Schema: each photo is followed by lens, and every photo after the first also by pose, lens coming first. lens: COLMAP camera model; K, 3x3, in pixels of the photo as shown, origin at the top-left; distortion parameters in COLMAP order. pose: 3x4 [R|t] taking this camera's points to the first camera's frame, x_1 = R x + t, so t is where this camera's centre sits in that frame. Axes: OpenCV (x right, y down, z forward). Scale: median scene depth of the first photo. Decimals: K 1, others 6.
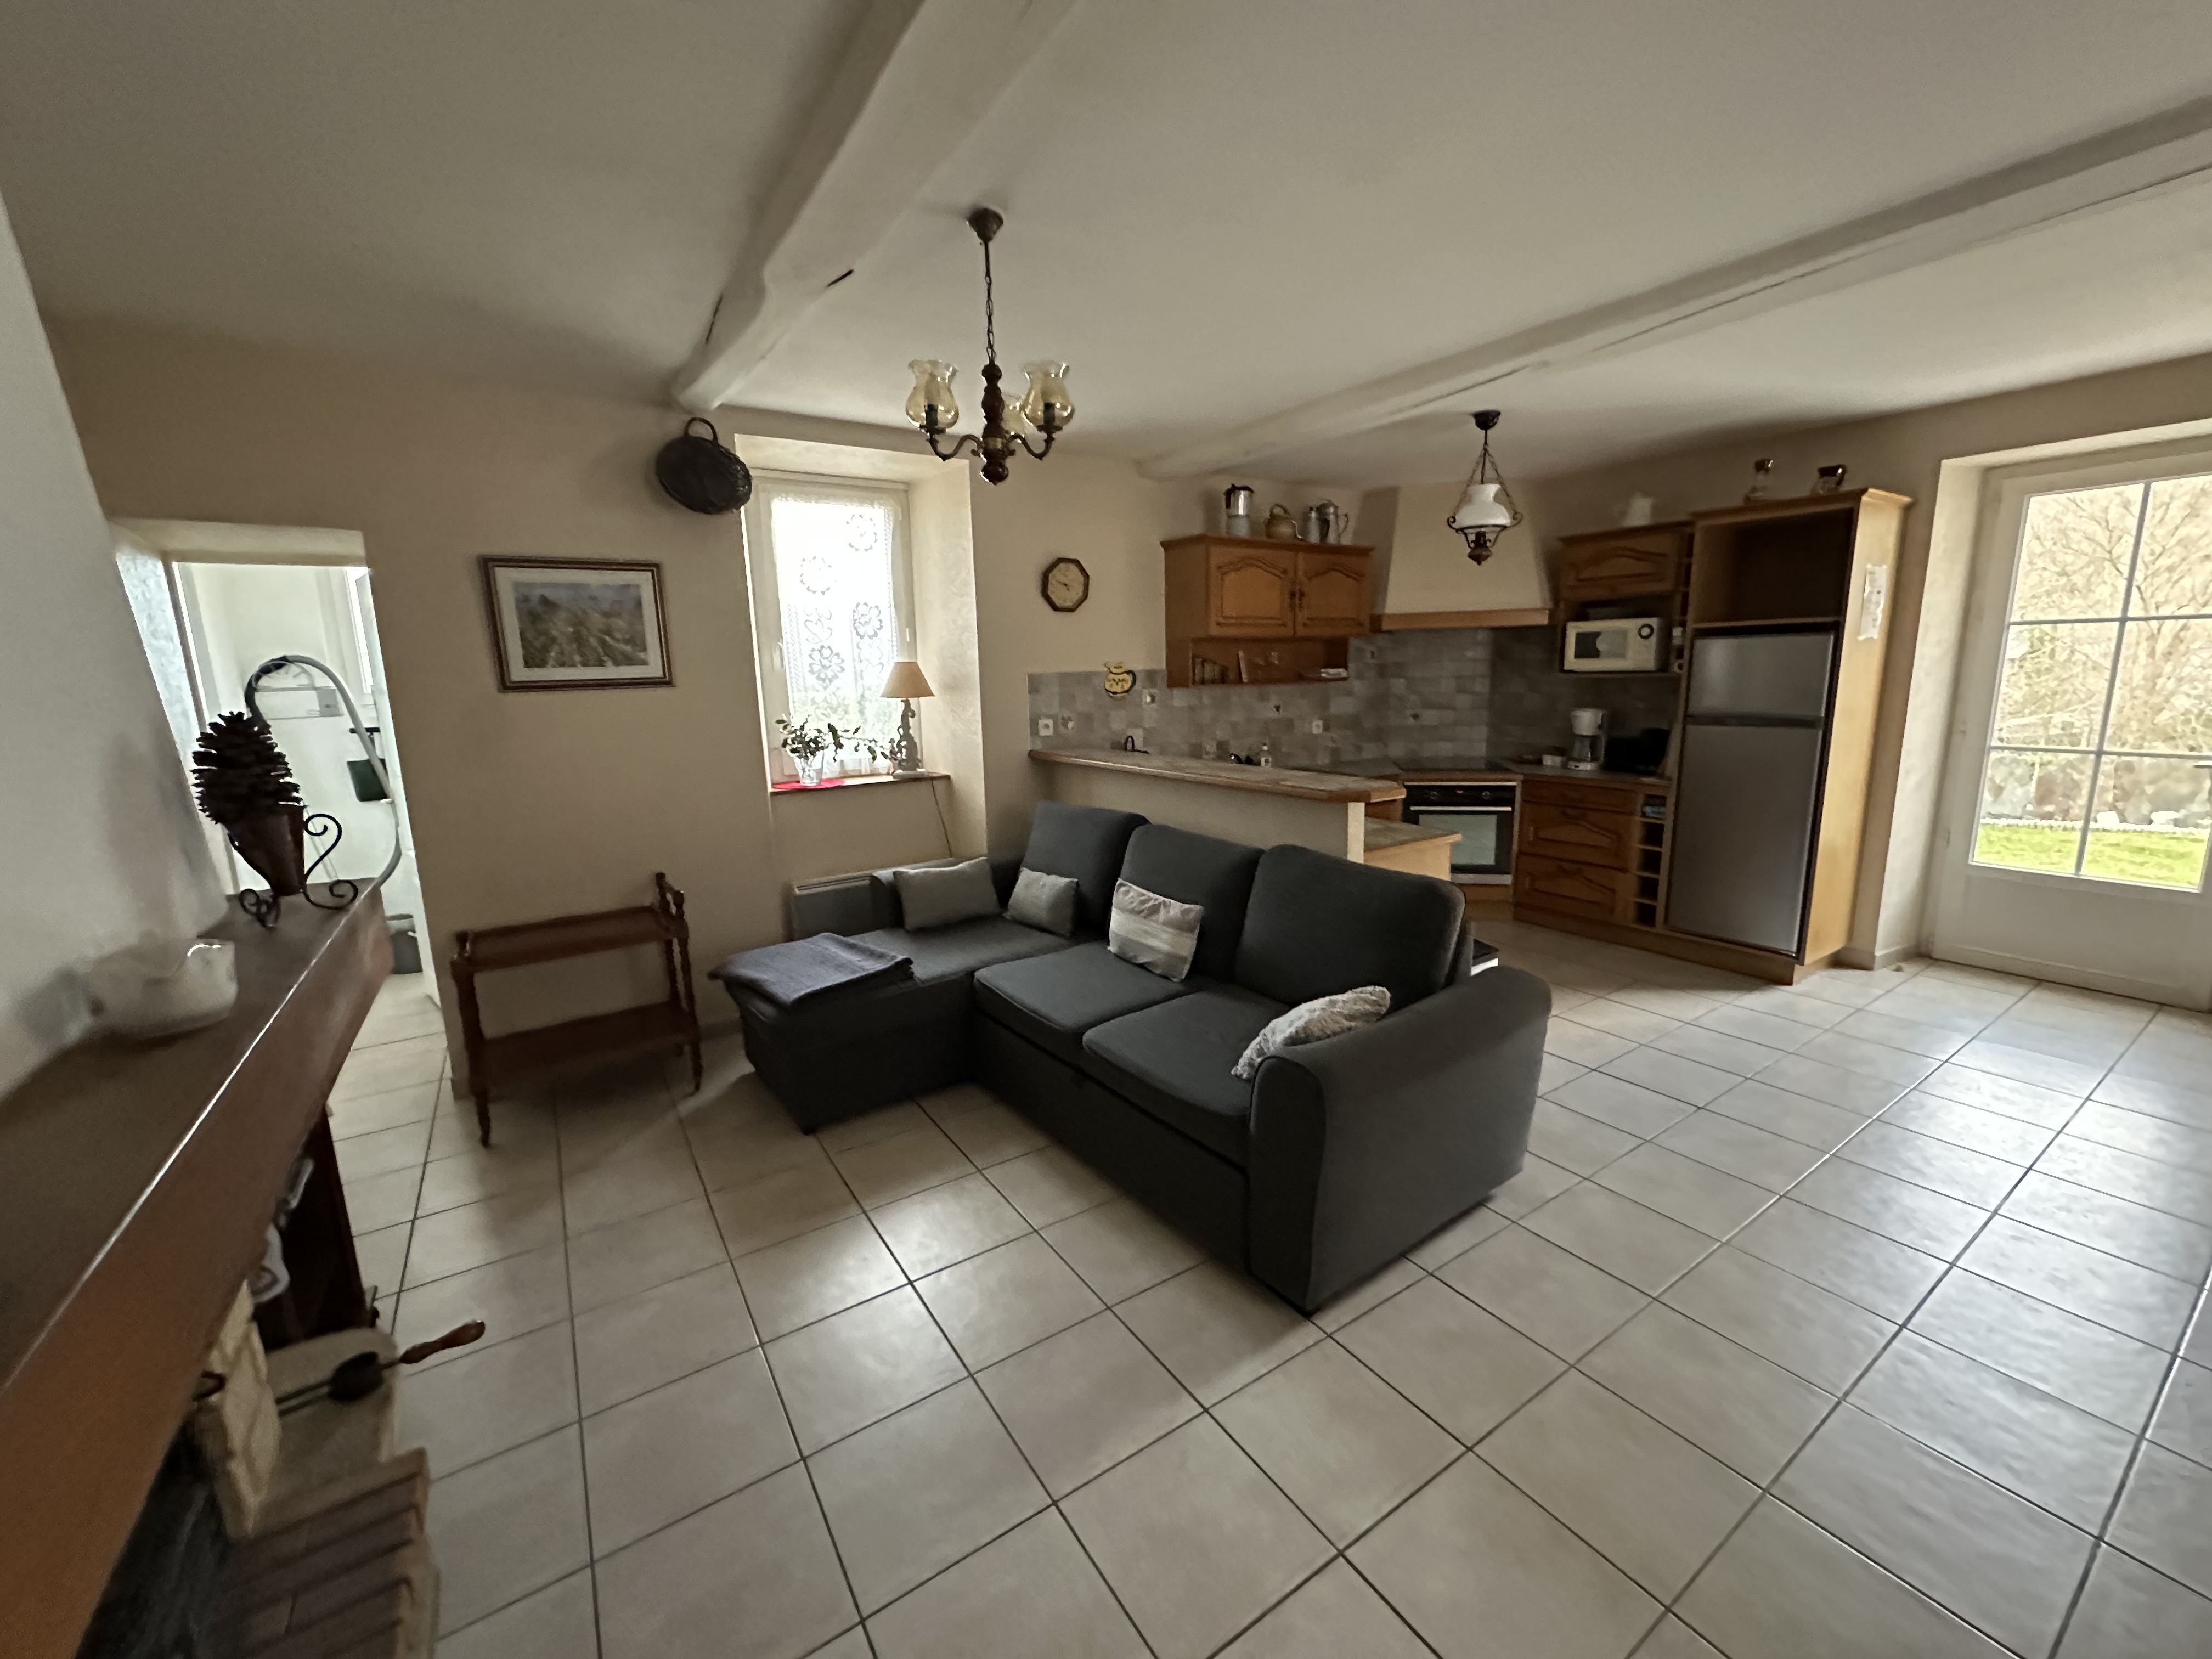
lens RADIAL K [[877.5, 0, 1099.2], [0, 877.5, 827.0], [0, 0, 1]] dist [-0.014390, -0.000371]
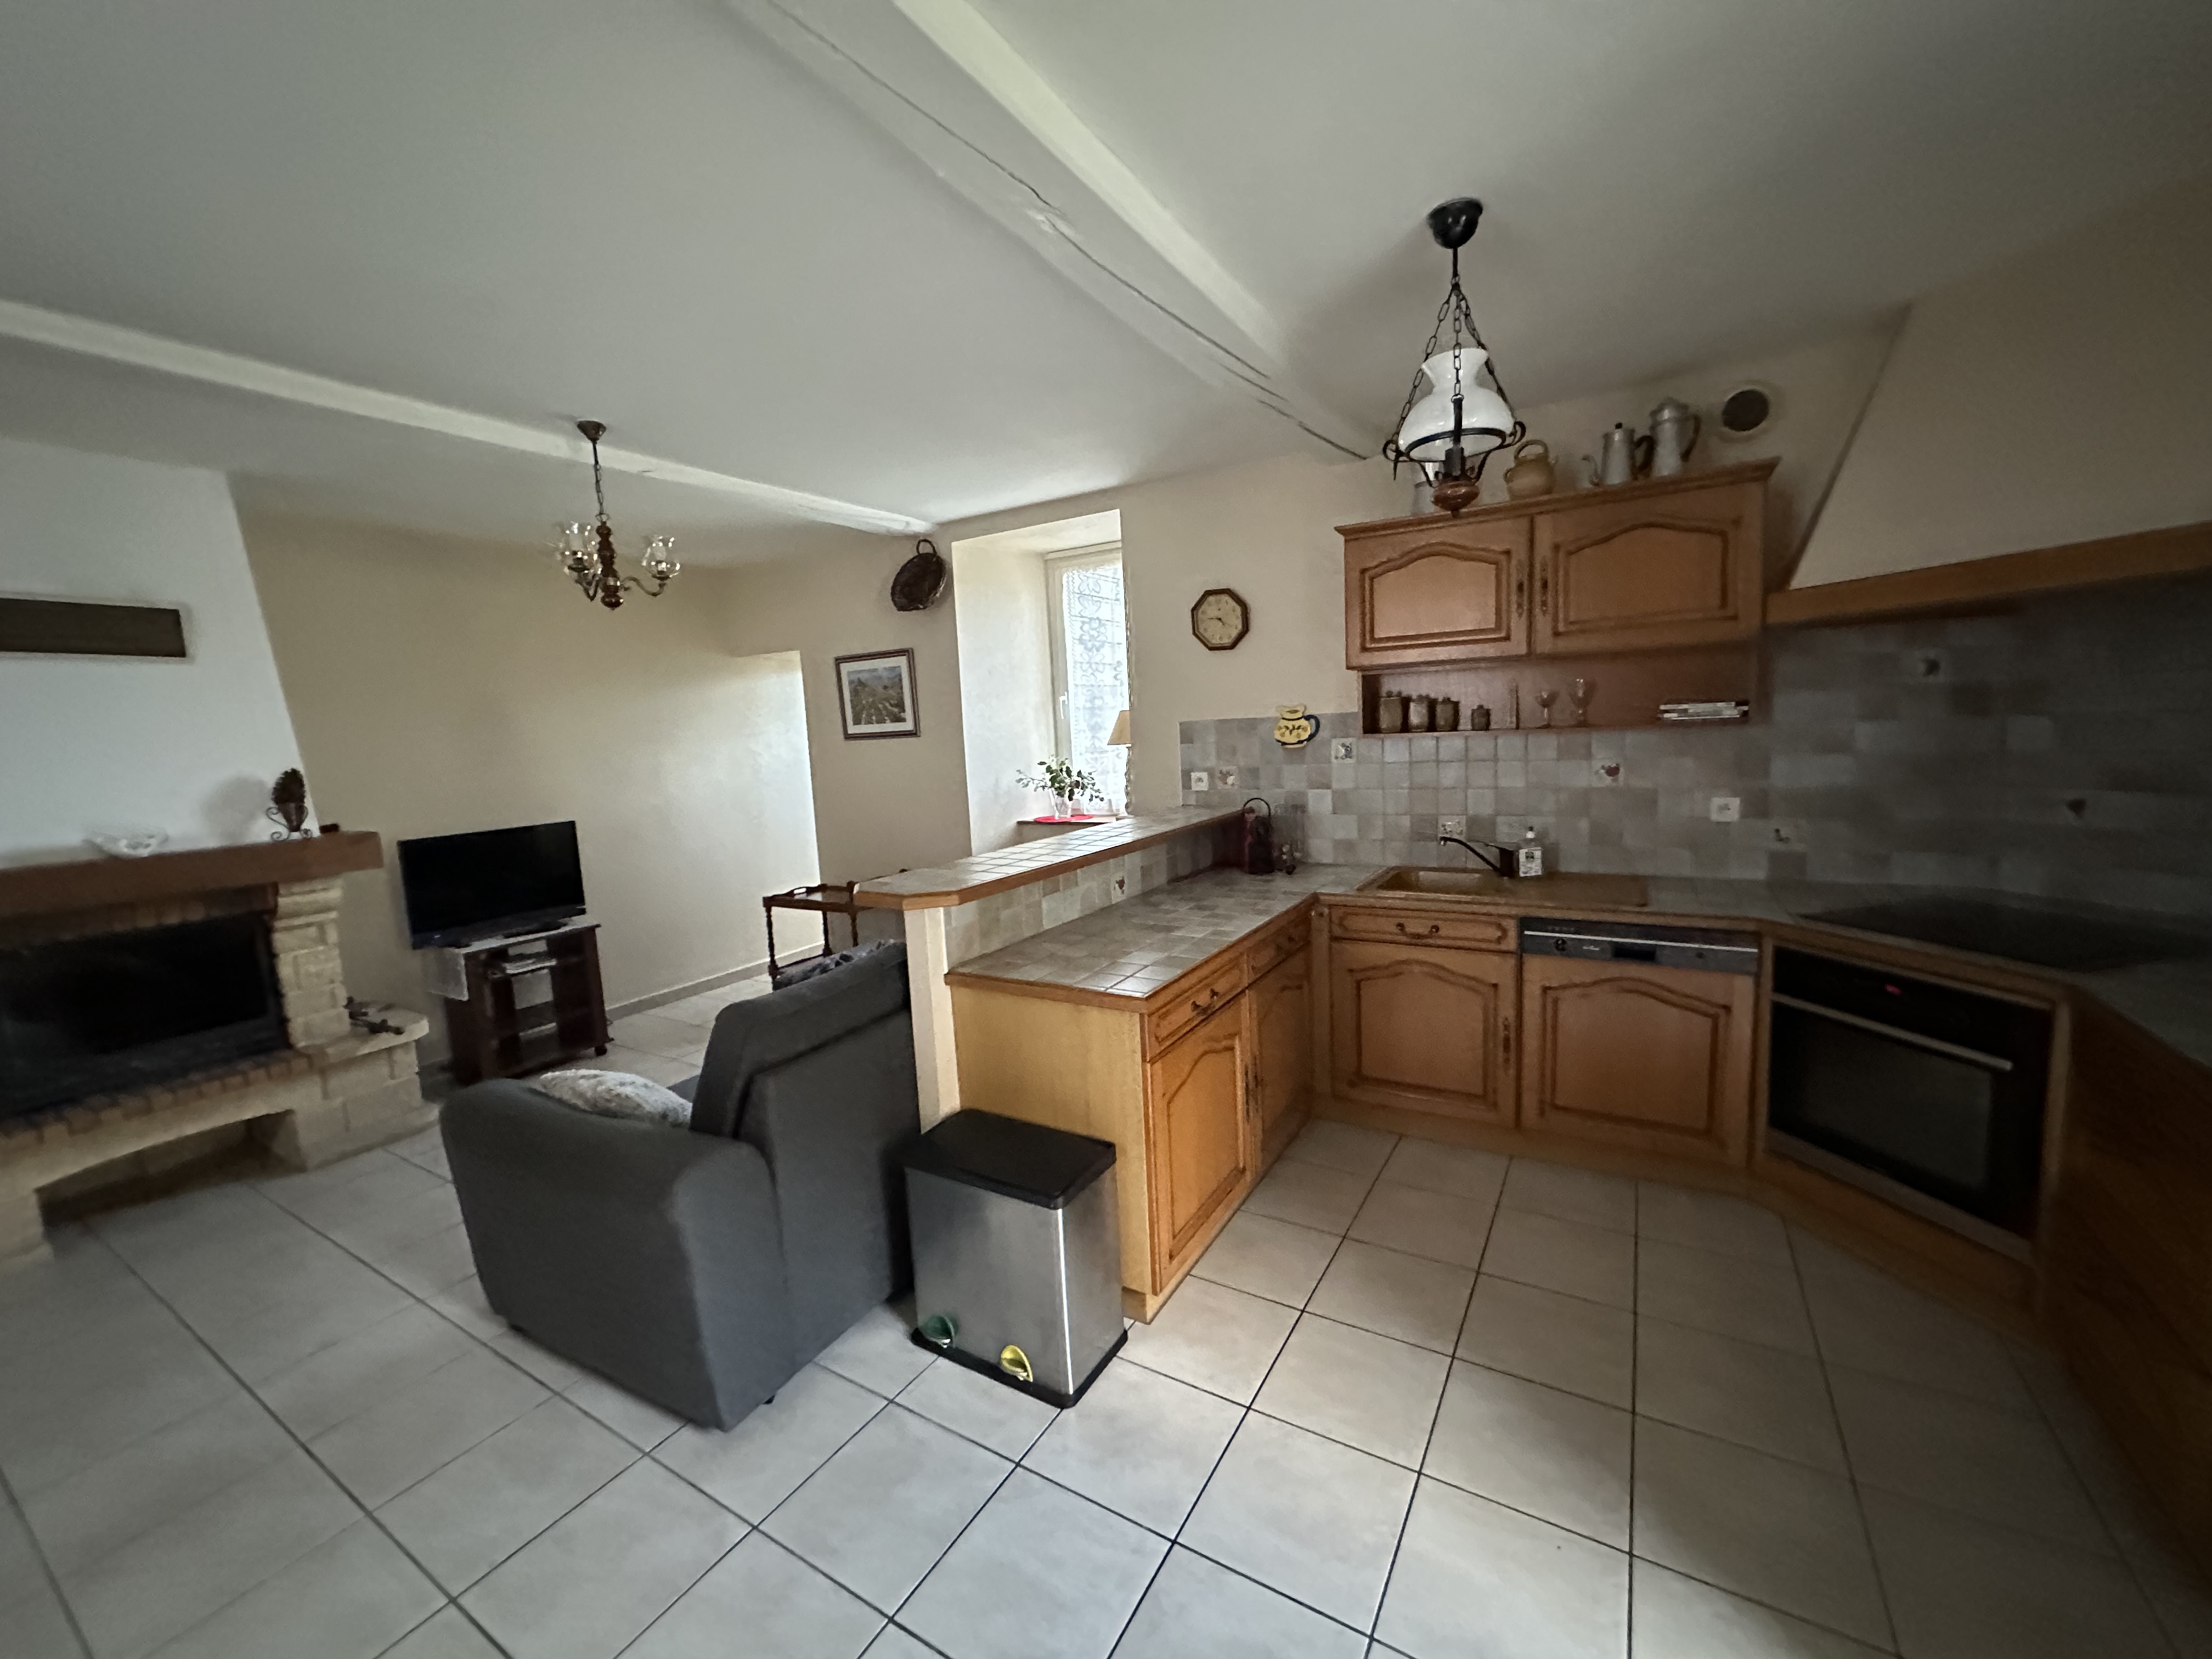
lens RADIAL K [[877.5, 0, 1102.8], [0, 877.5, 834.5], [0, 0, 1]] dist [-0.014390, -0.000371]
pose [[0.424607, 0.113815, -0.898195, 0.696137], [-0.125517, 0.989887, 0.066098, -0.105268], [0.896635, 0.084673, 0.434599, 0.521891]]
